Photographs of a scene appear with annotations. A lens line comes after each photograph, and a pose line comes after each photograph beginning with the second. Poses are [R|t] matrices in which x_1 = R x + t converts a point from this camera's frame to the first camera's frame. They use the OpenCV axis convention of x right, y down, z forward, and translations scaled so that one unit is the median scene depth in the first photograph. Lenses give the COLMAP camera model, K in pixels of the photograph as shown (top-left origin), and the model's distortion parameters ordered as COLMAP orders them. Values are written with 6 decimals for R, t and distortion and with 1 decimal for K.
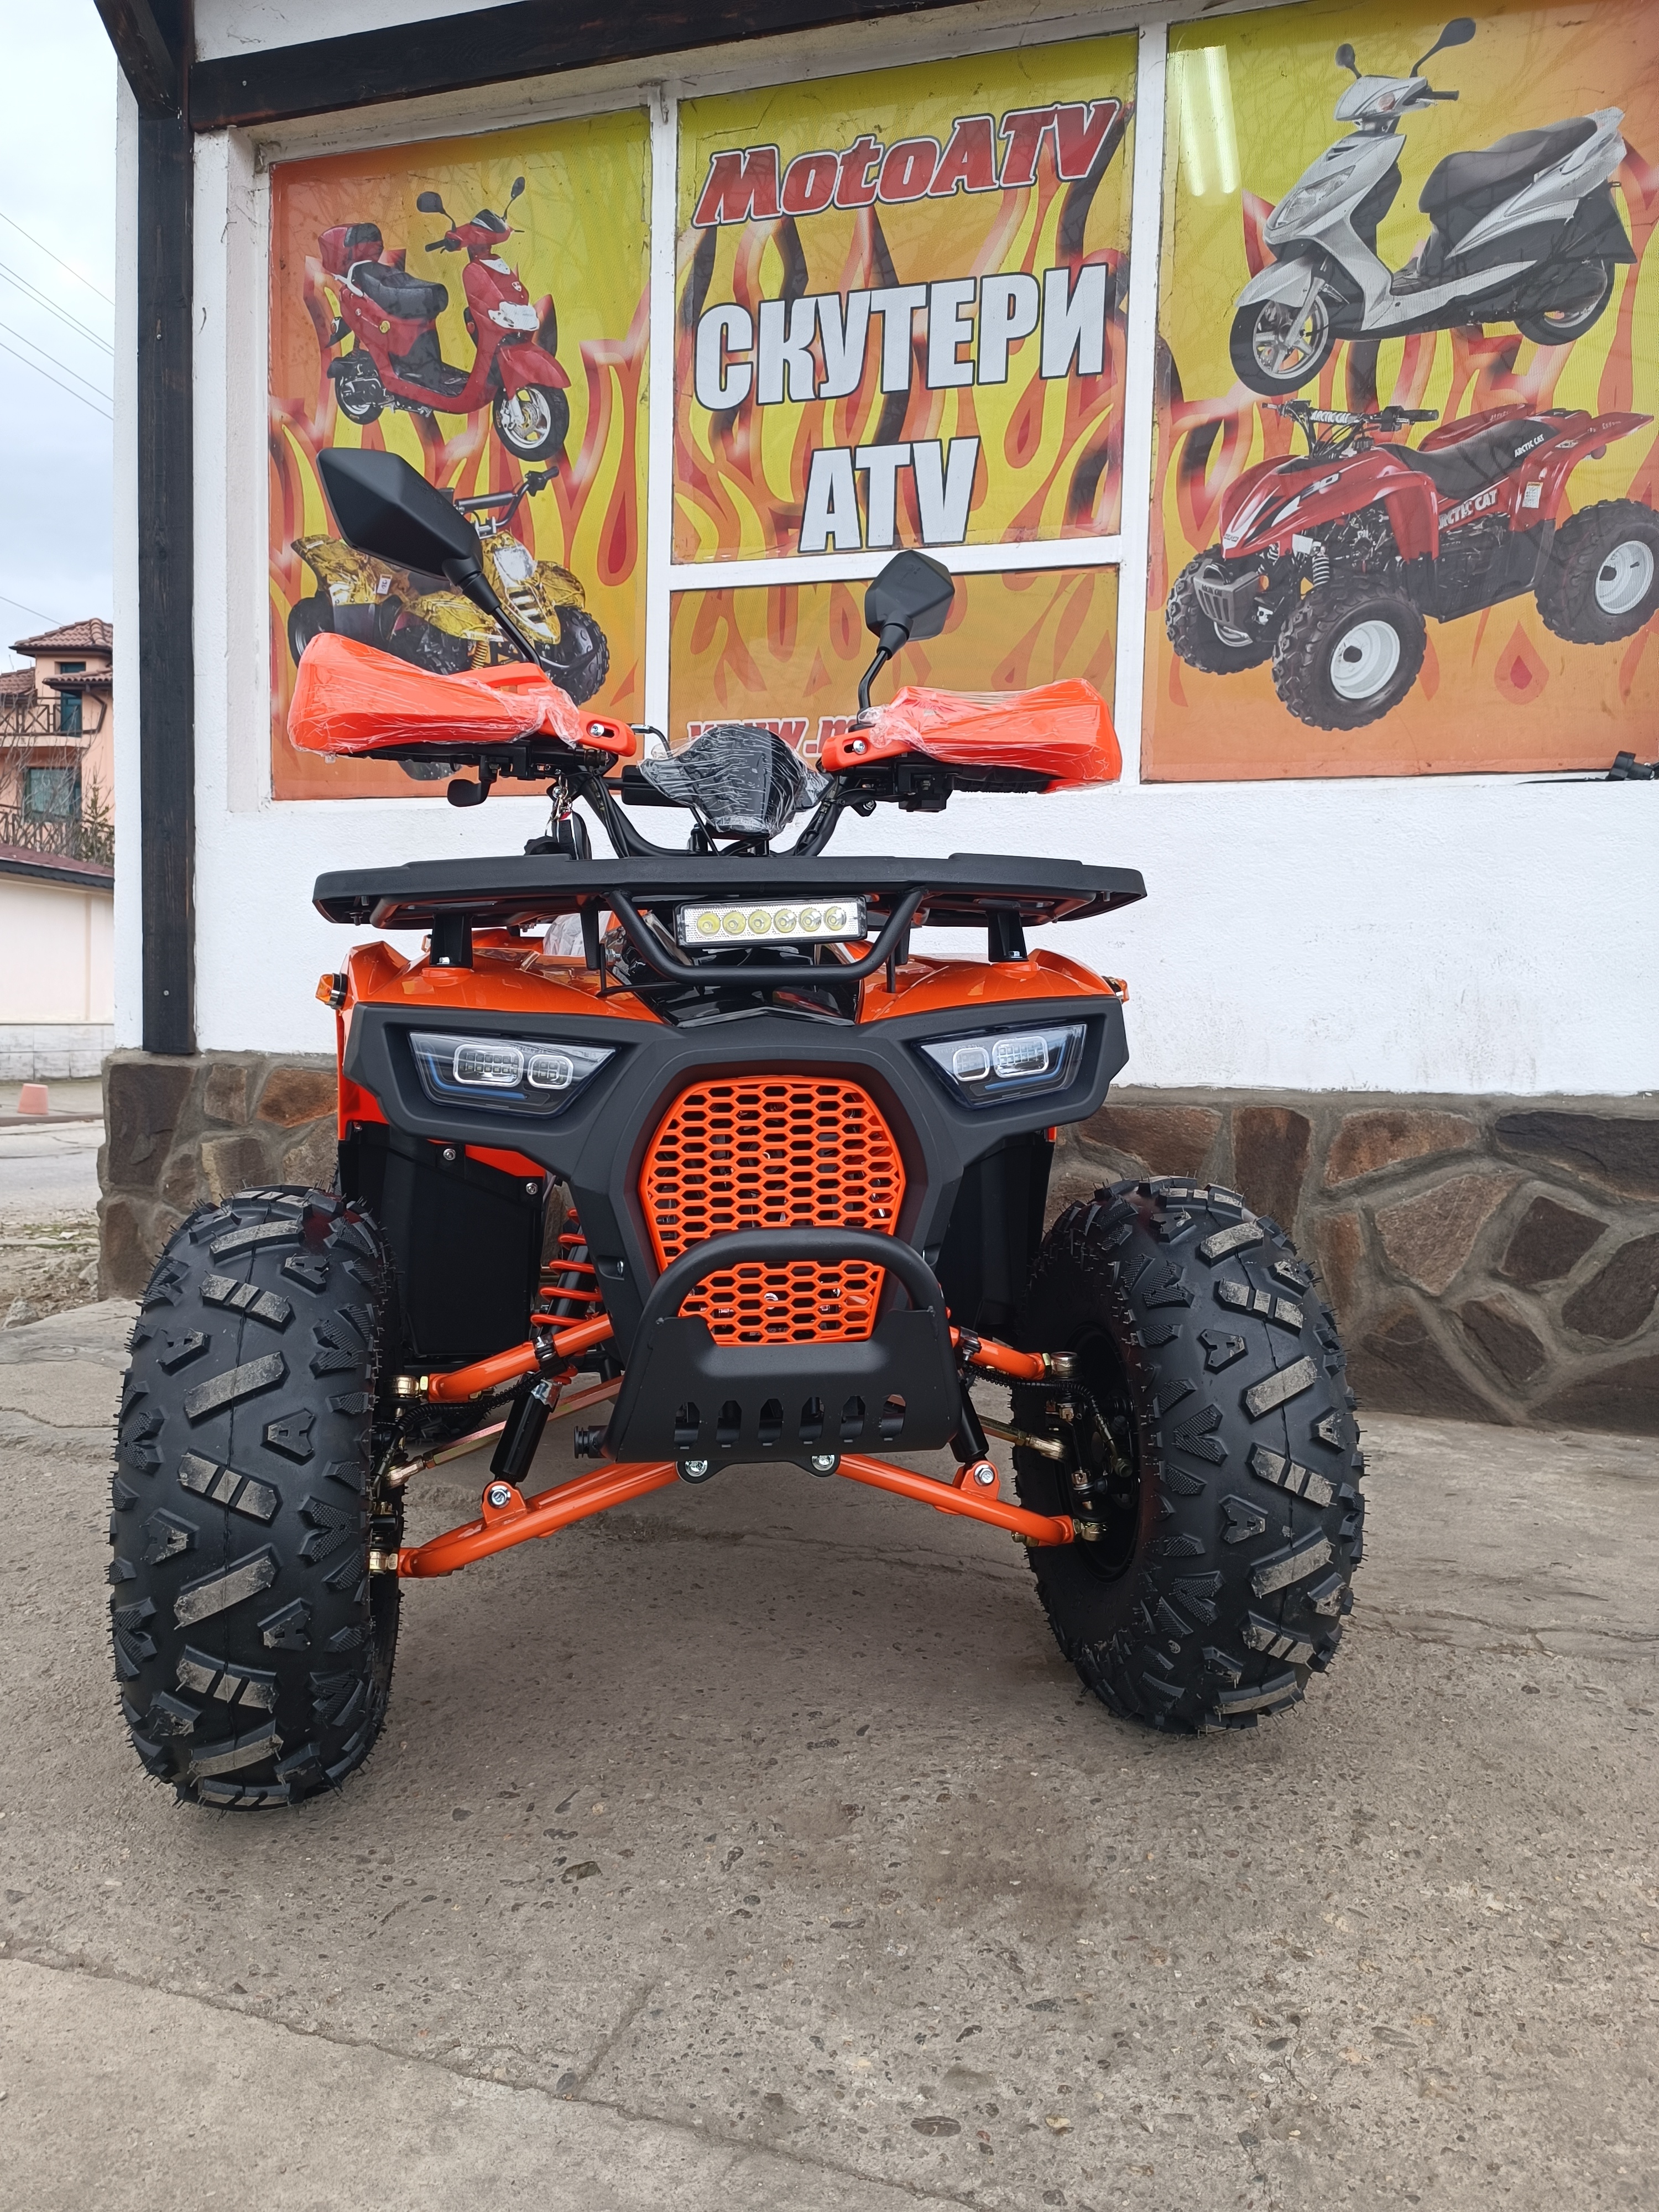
lens RADIAL K [[1645.6, 0, 806.4], [0, 1645.6, 1146.7], [0, 0, 1]] dist [0.042884, -0.057323]
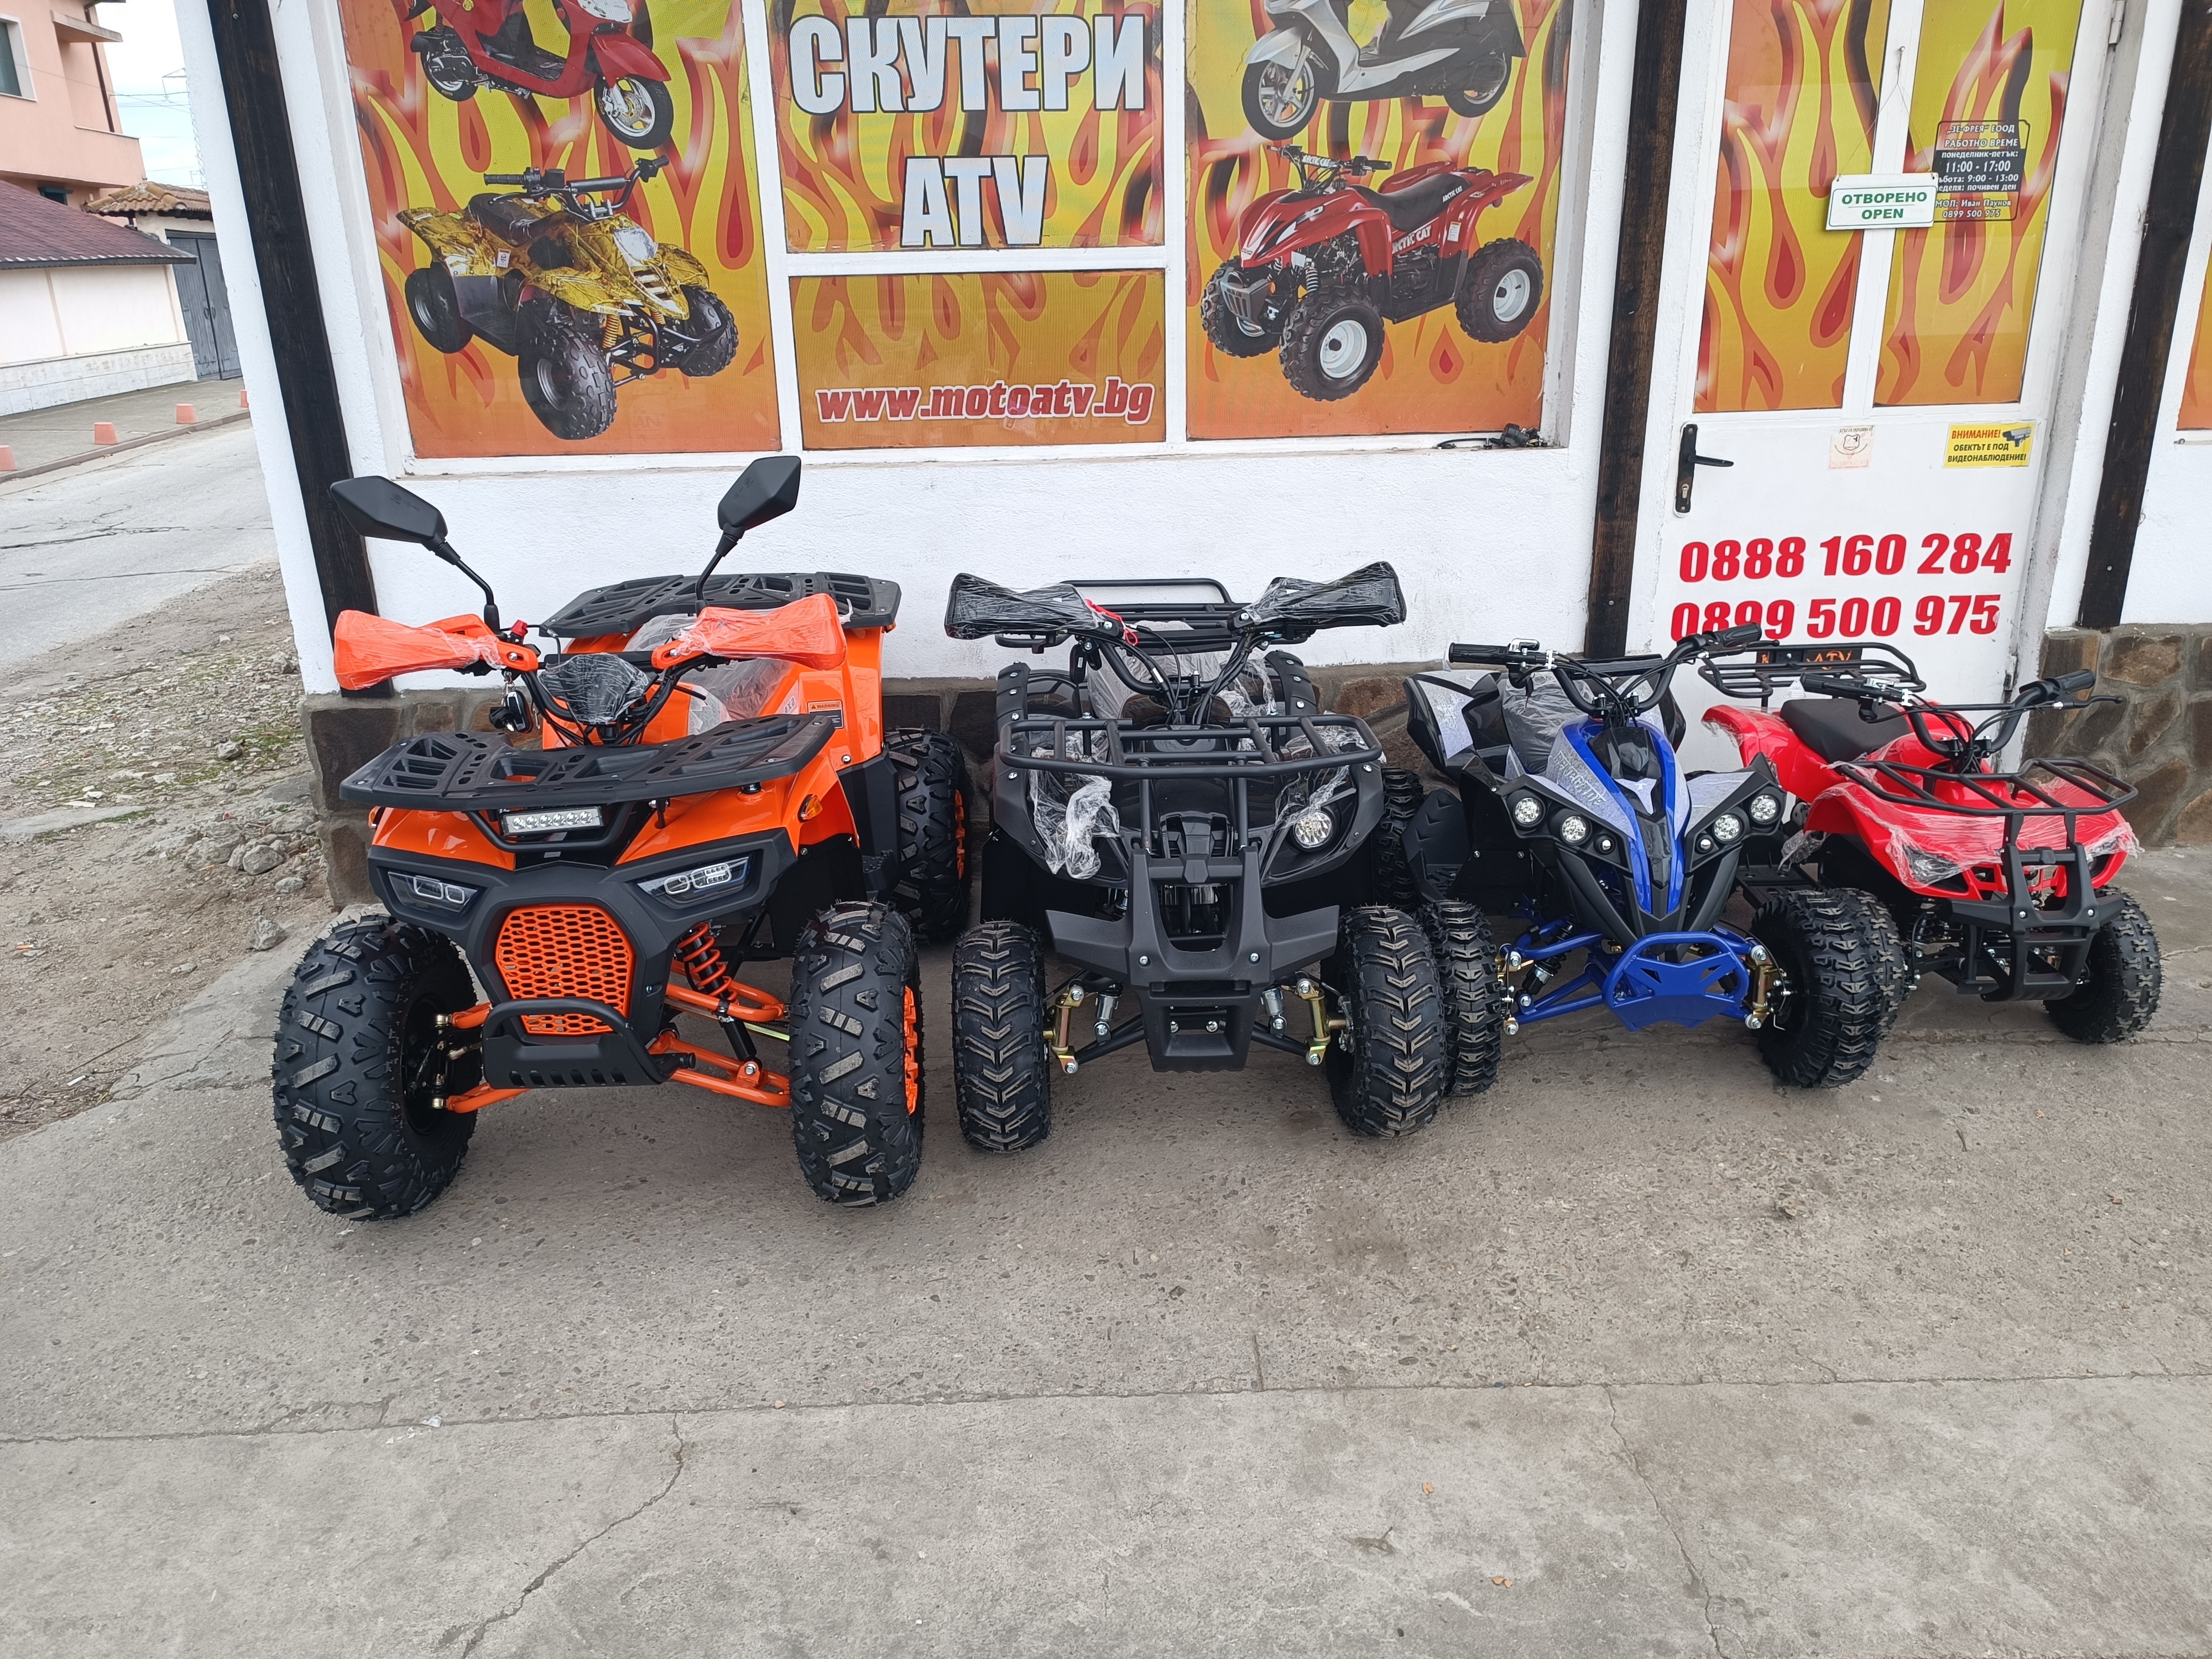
lens RADIAL K [[1645.6, 0, 1114.6], [0, 1645.6, 913.1], [0, 0, 1]] dist [0.042884, -0.057323]
pose [[0.934936, -0.171699, 0.310507, -0.353122], [0.068454, 0.945963, 0.316966, -0.301149], [-0.348150, -0.275088, 0.896169, -0.303555]]
